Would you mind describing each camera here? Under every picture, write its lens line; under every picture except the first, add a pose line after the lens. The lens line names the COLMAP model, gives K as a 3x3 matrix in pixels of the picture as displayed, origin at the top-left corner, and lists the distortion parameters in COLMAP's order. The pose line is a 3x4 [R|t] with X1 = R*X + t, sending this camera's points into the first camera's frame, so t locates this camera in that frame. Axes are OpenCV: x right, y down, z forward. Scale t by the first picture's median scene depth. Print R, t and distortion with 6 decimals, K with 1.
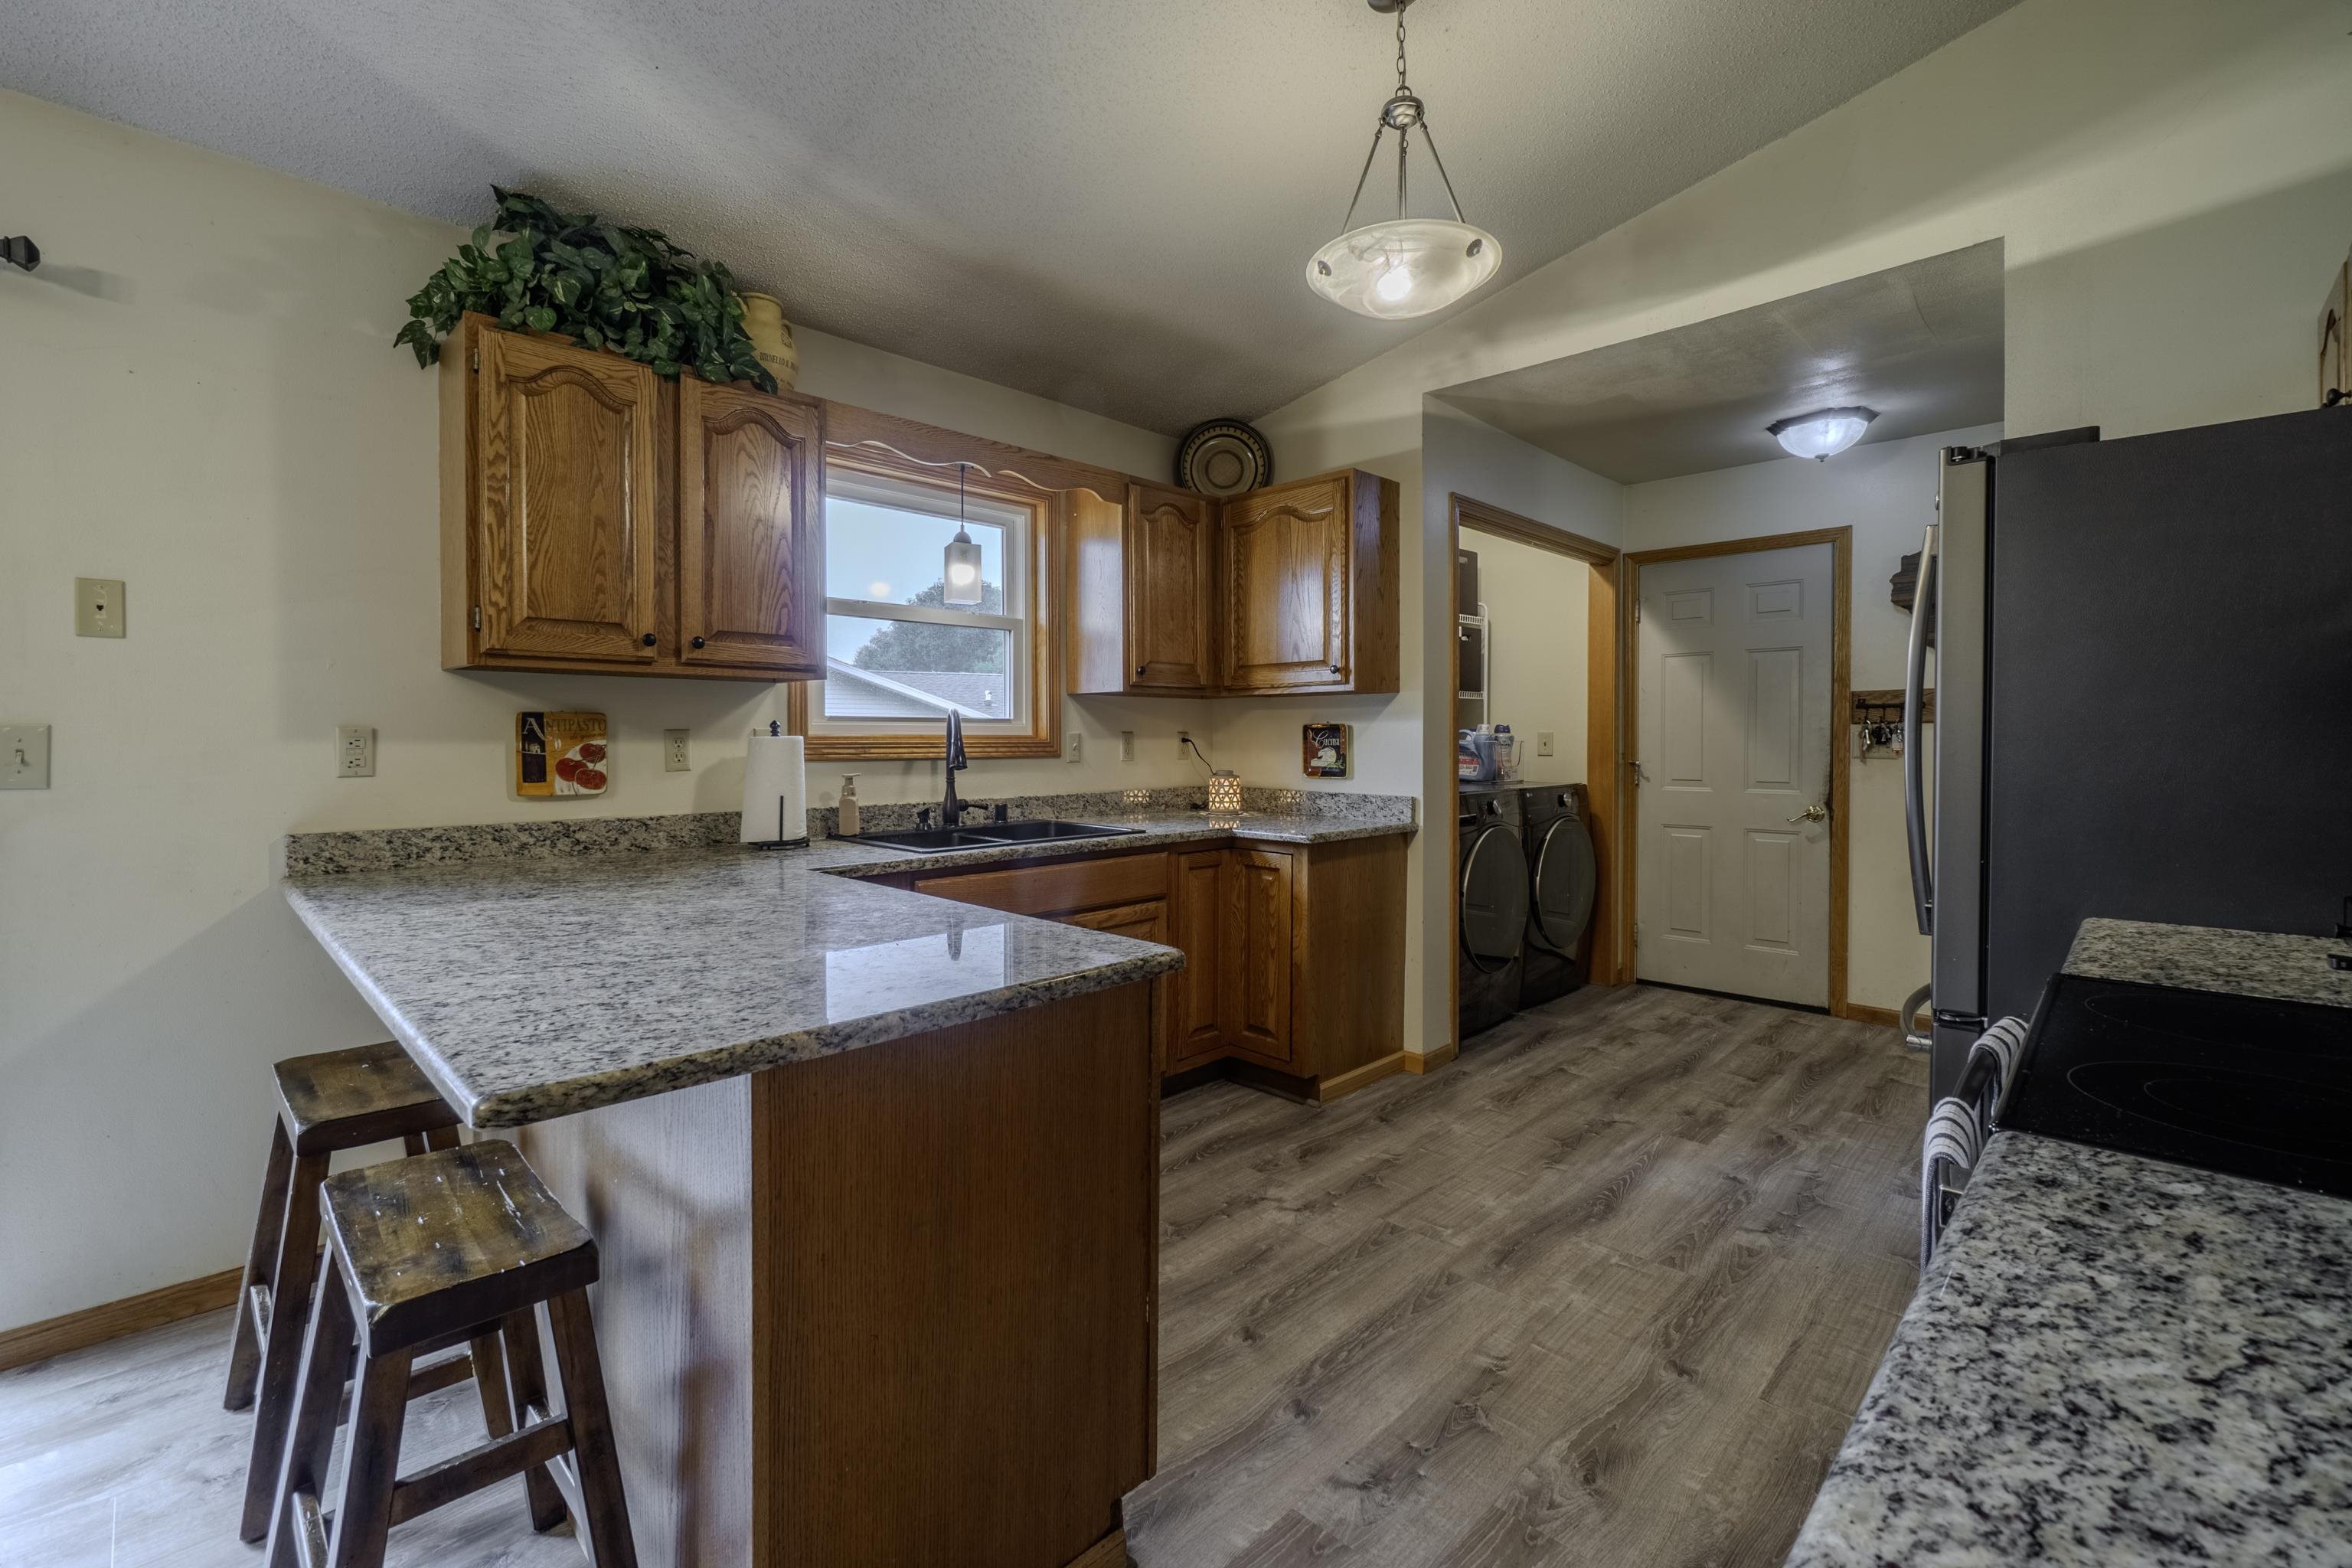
lens RADIAL K [[1015.4, 0, 1160.1], [0, 1015.4, 757.0], [0, 0, 1]] dist [-0.013006, 0.005037]
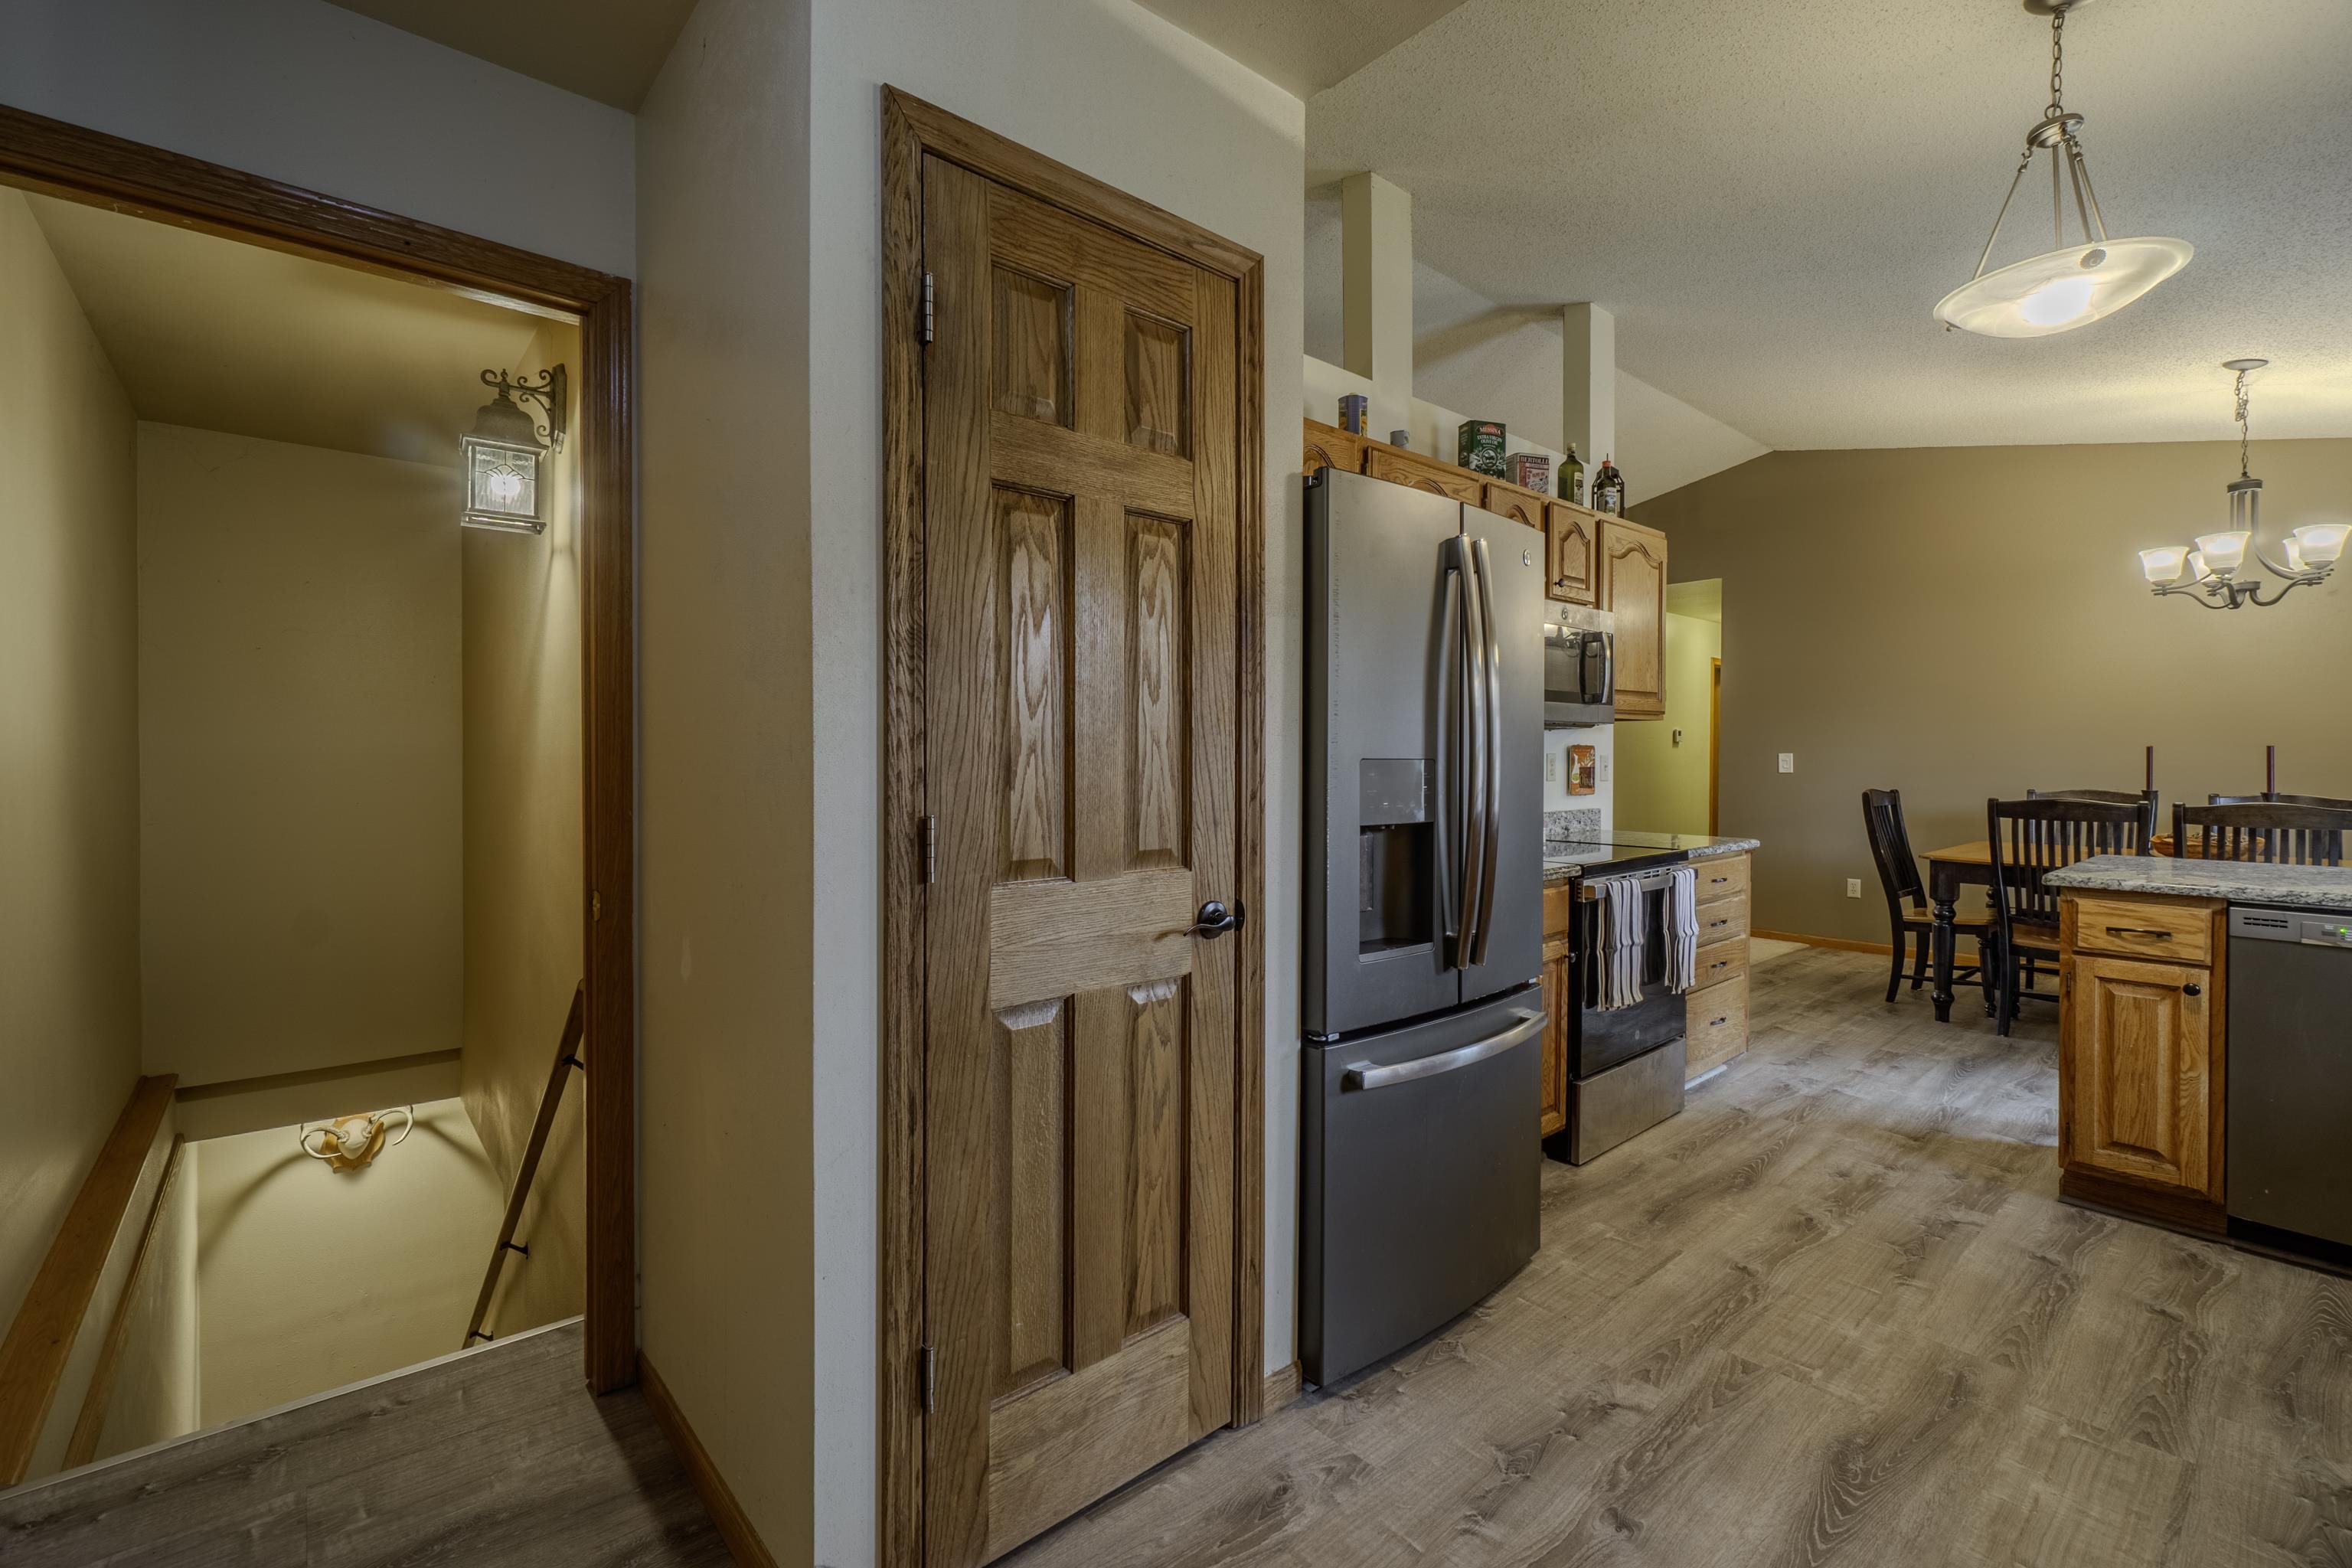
lens RADIAL K [[1015.4, 0, 1129.5], [0, 1015.4, 770.6], [0, 0, 1]] dist [-0.013006, 0.005037]
pose [[-0.994465, -0.001458, 0.105059, 0.842254], [0.002215, 0.999391, 0.034835, -0.037052], [-0.105046, 0.034875, -0.993856, 1.695428]]
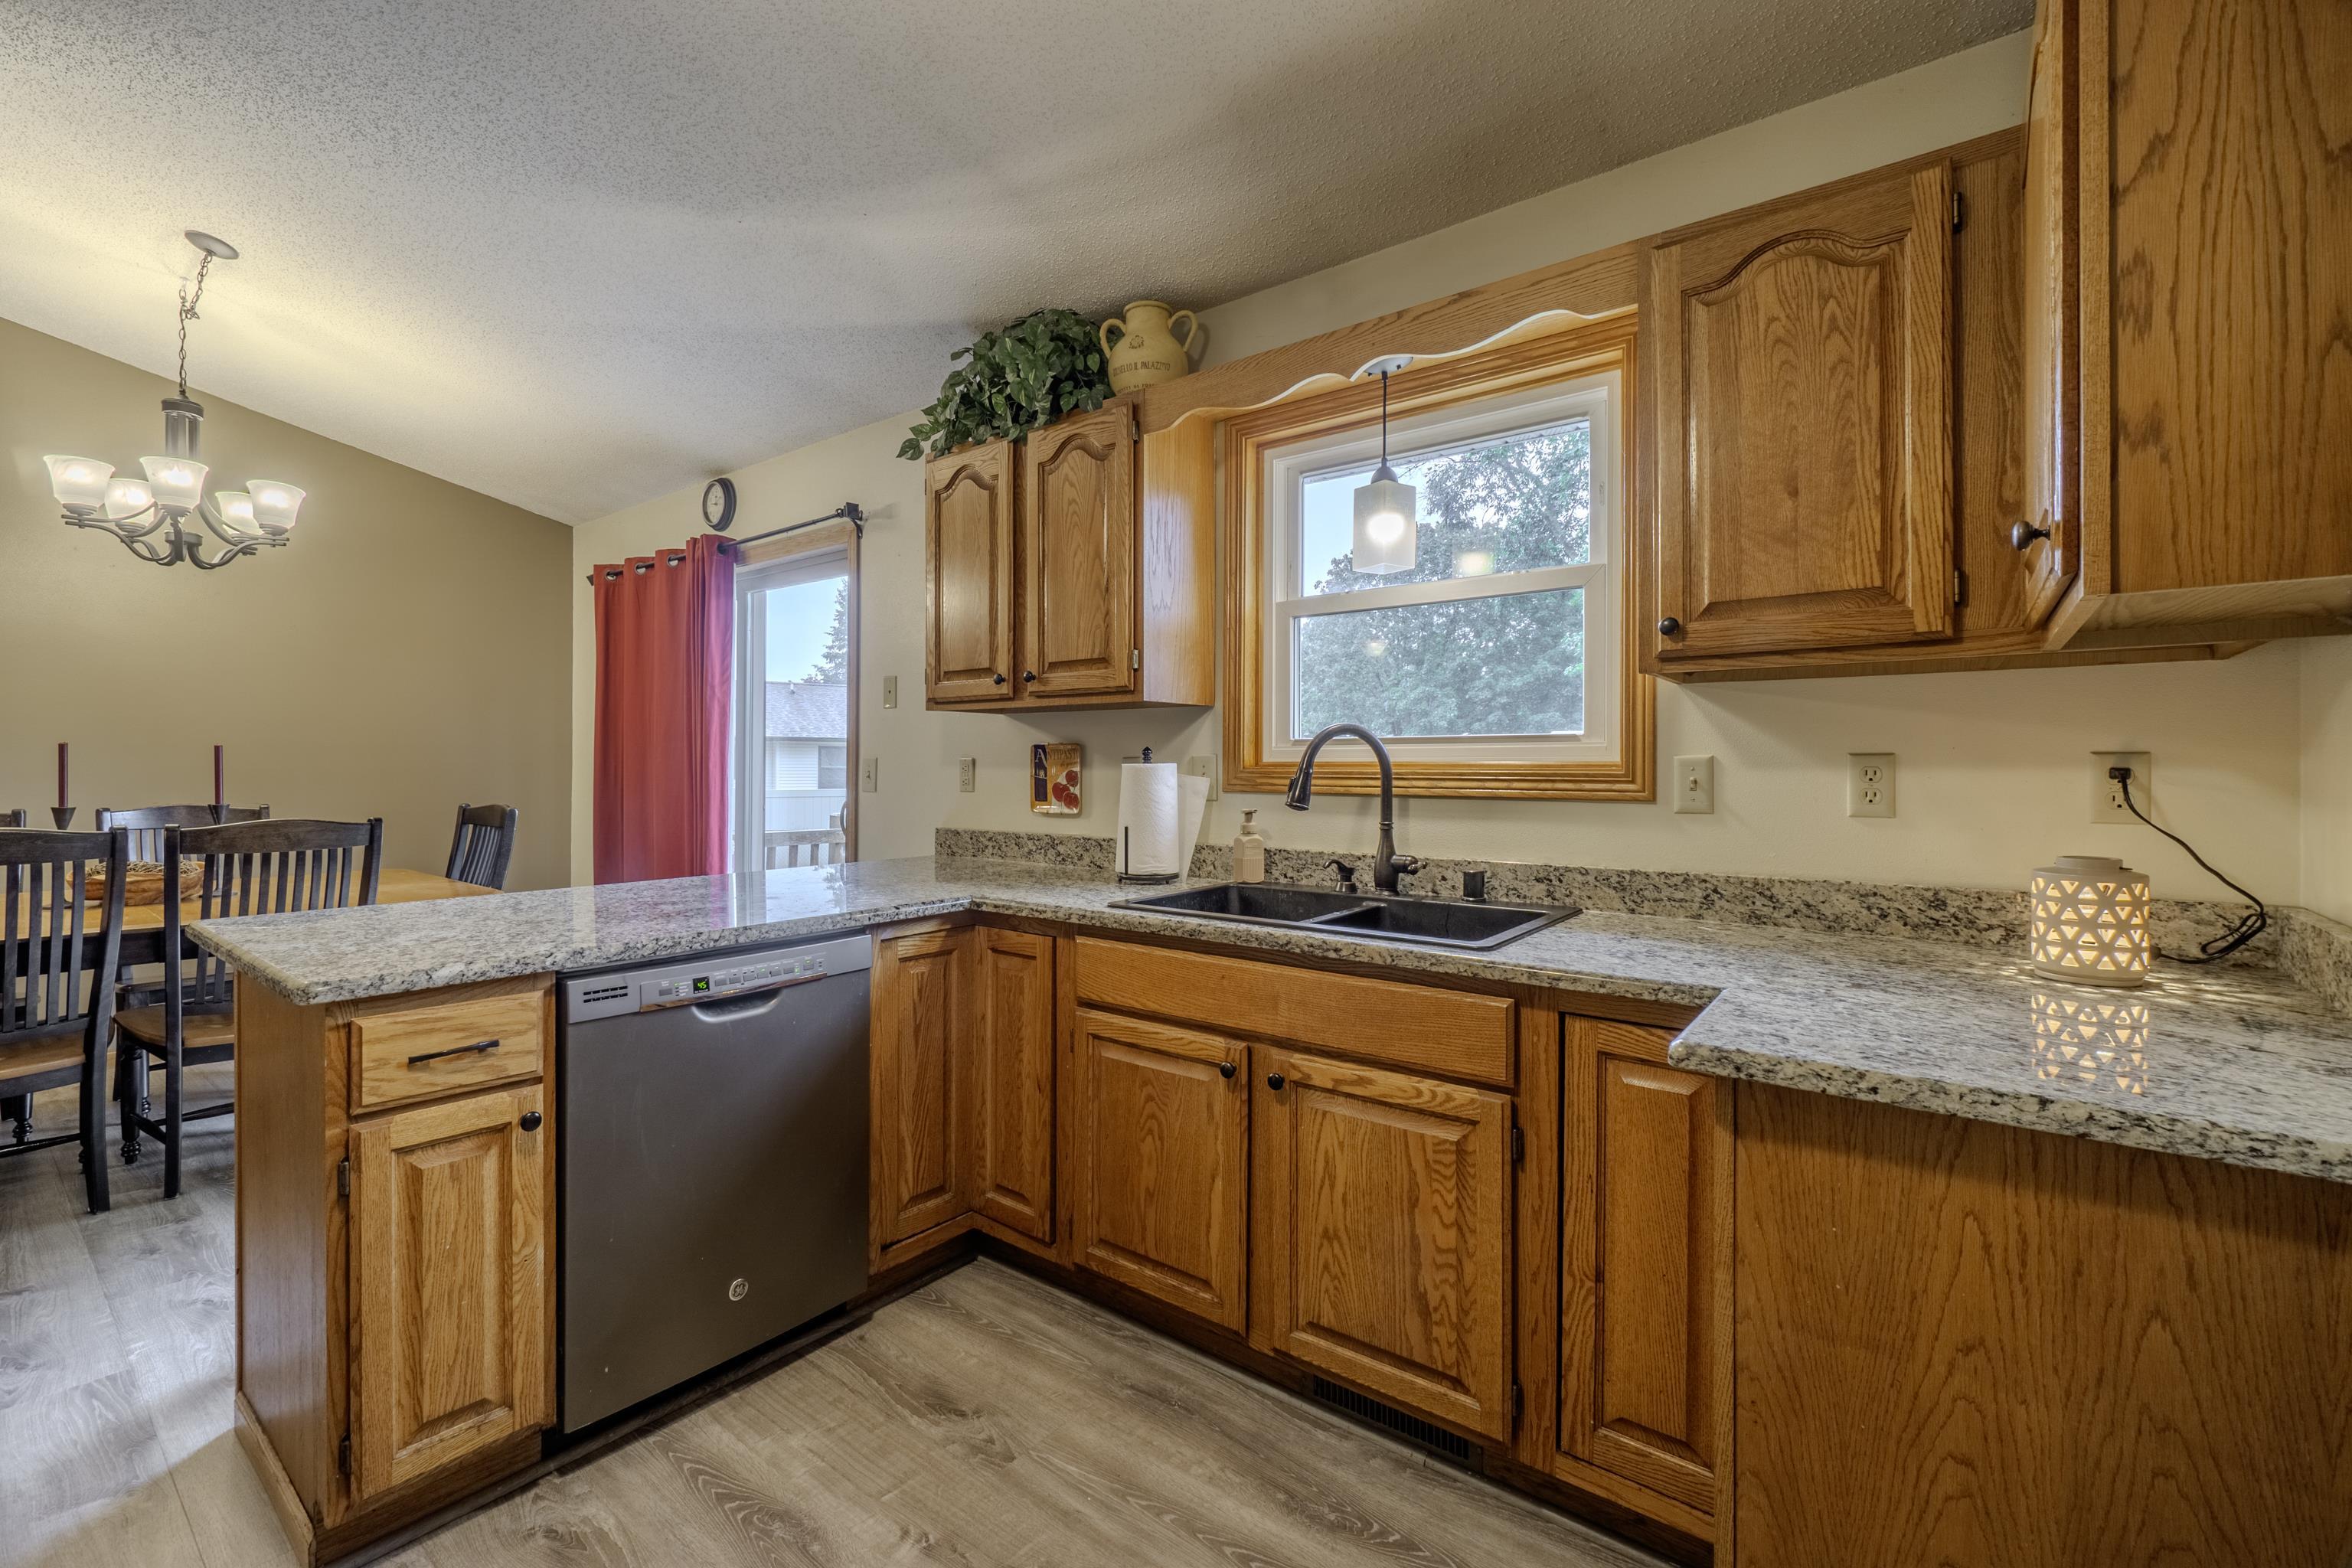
lens RADIAL K [[1015.4, 0, 1145.6], [0, 1015.4, 765.8], [0, 0, 1]] dist [-0.013006, 0.005037]
pose [[0.104498, 0.002155, -0.994523, 0.594884], [-0.022169, 0.999754, -0.000163, -0.019470], [0.994278, 0.022064, 0.104520, 0.956961]]
